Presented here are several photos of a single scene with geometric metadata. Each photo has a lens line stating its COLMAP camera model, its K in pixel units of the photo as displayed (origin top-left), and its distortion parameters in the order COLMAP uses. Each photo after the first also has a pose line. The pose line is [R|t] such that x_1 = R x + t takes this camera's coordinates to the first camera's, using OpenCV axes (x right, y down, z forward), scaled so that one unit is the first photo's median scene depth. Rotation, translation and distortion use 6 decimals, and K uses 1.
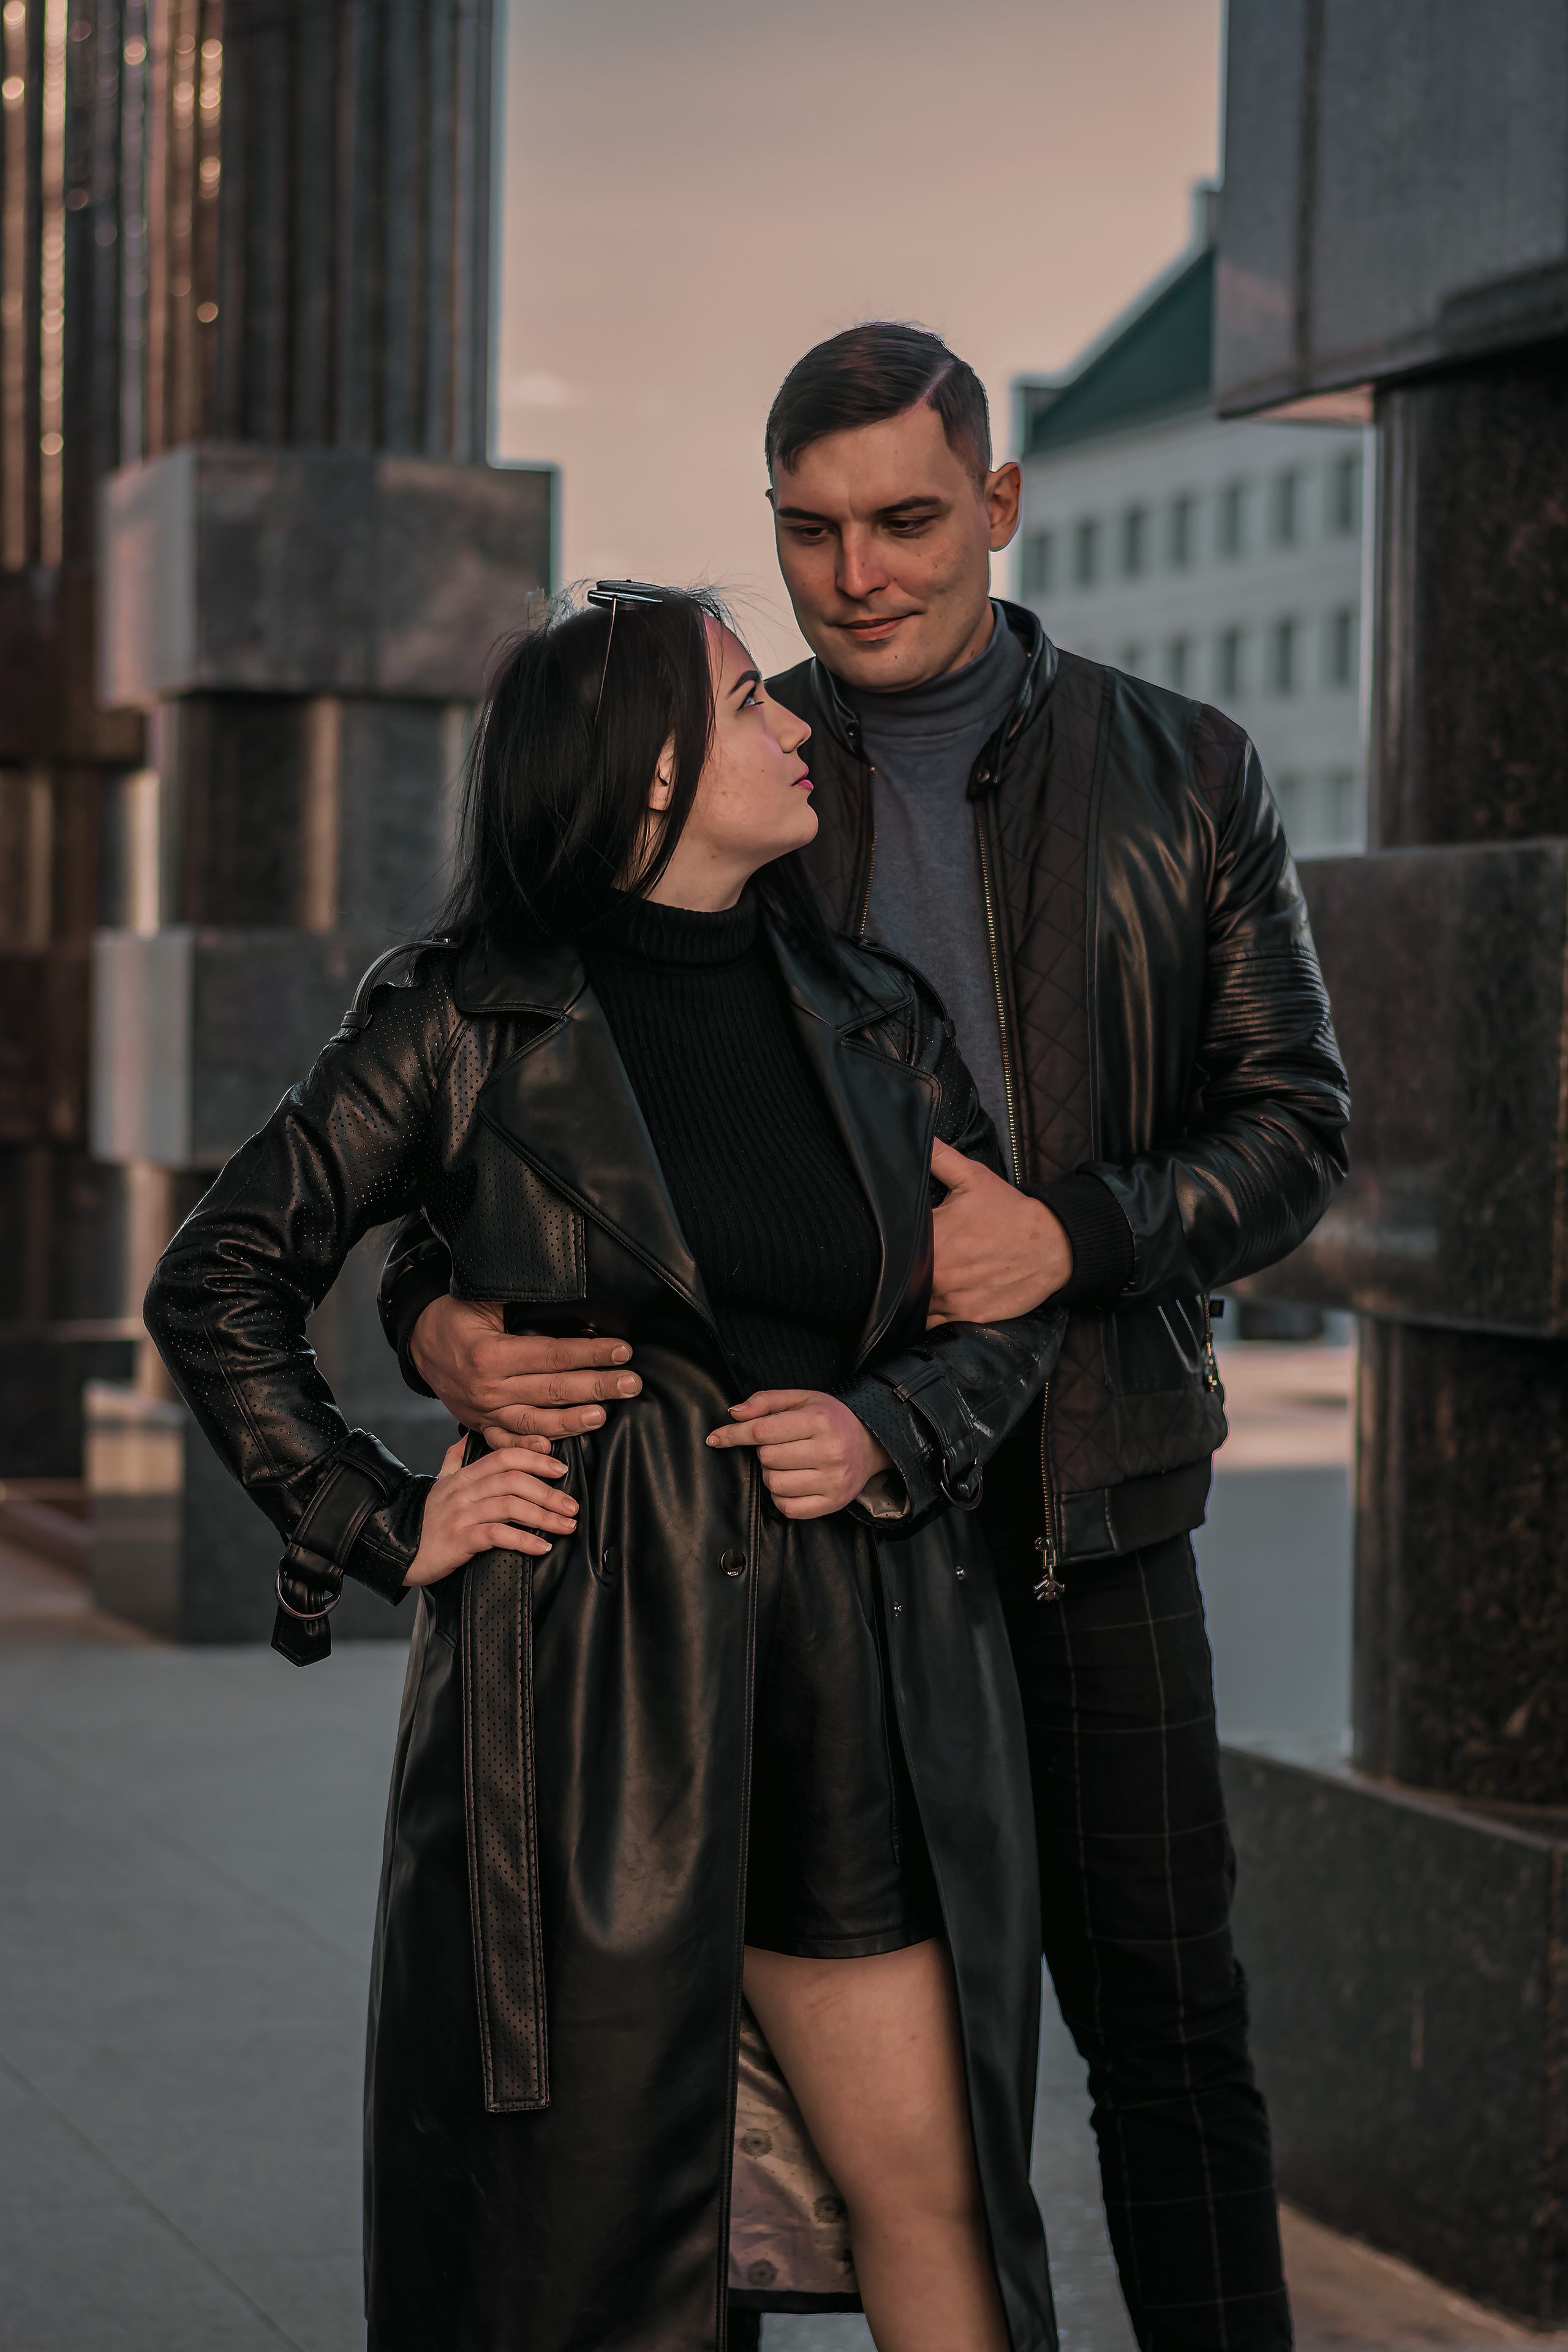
lens RADIAL K [[4815.7, 0, 790.1], [0, 4815.7, 1150.4], [0, 0, 1]] dist [-0.059637, 0.000000]
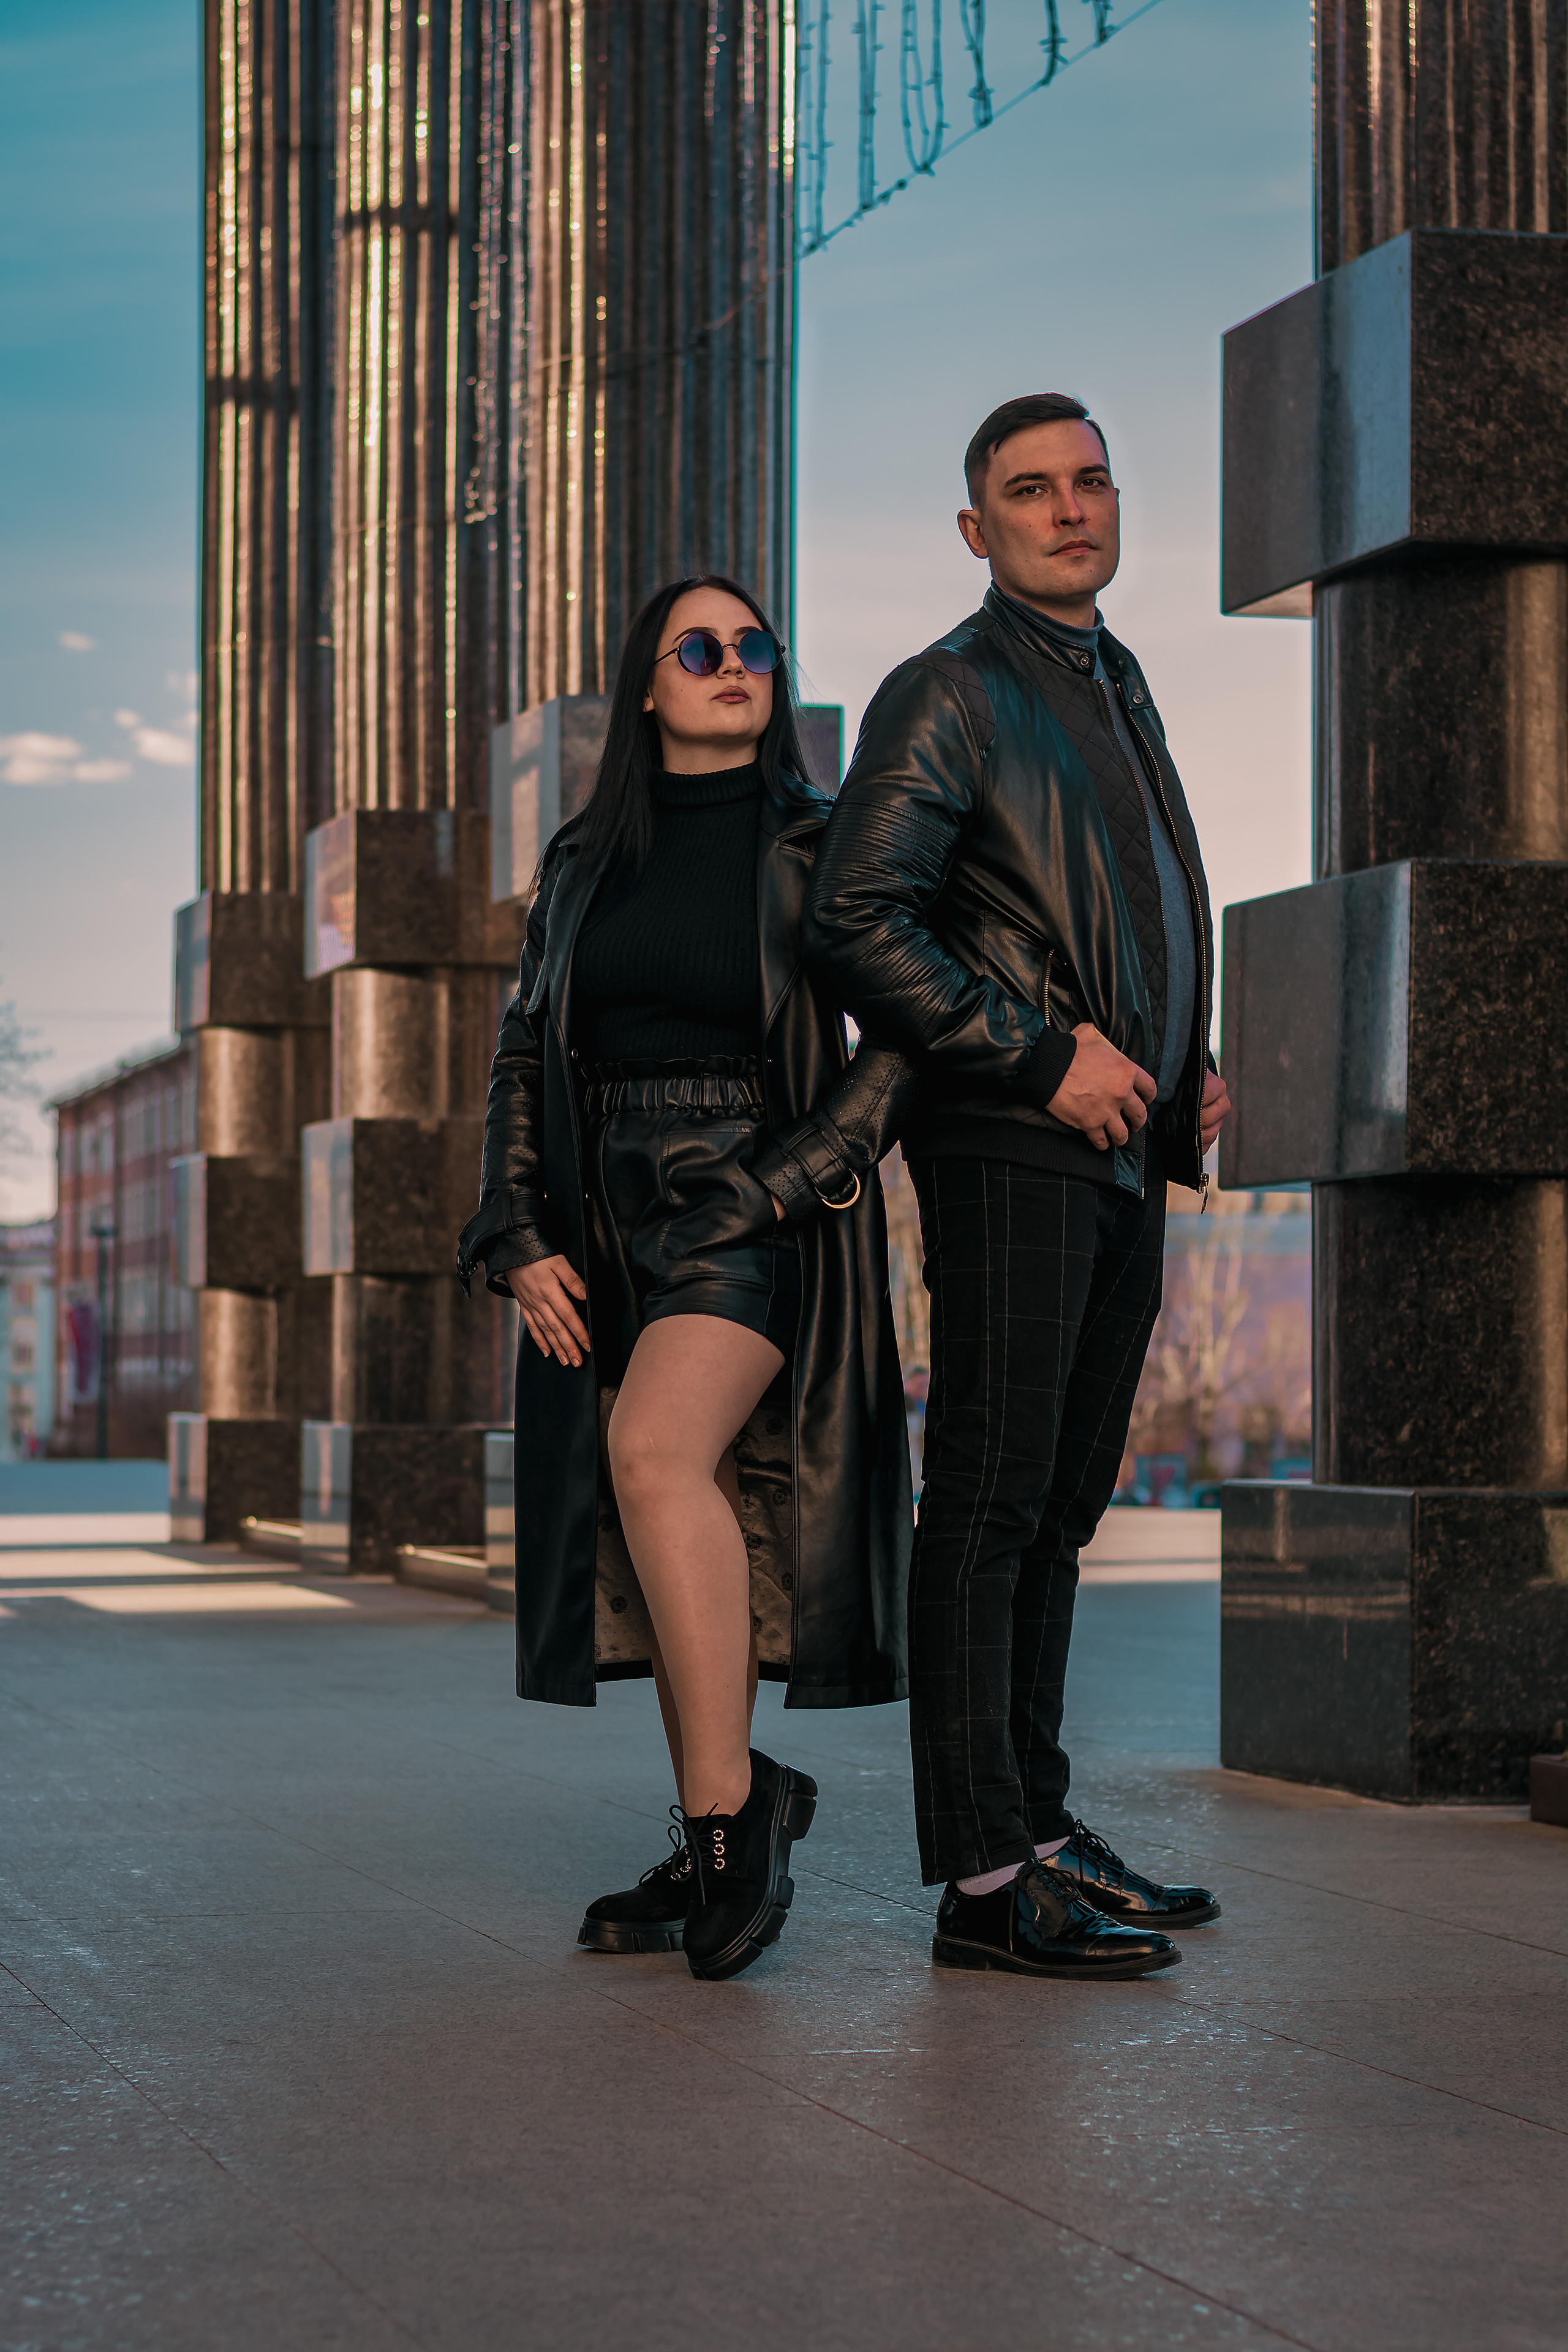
lens RADIAL K [[4815.7, 0, 771.5], [0, 4815.7, 1191.4], [0, 0, 1]] dist [-0.059637, 0.000000]
pose [[0.996459, -0.013672, -0.082956, 0.077121], [0.008588, 0.998080, -0.061336, 0.134123], [0.083636, 0.060406, 0.994664, -0.564893]]
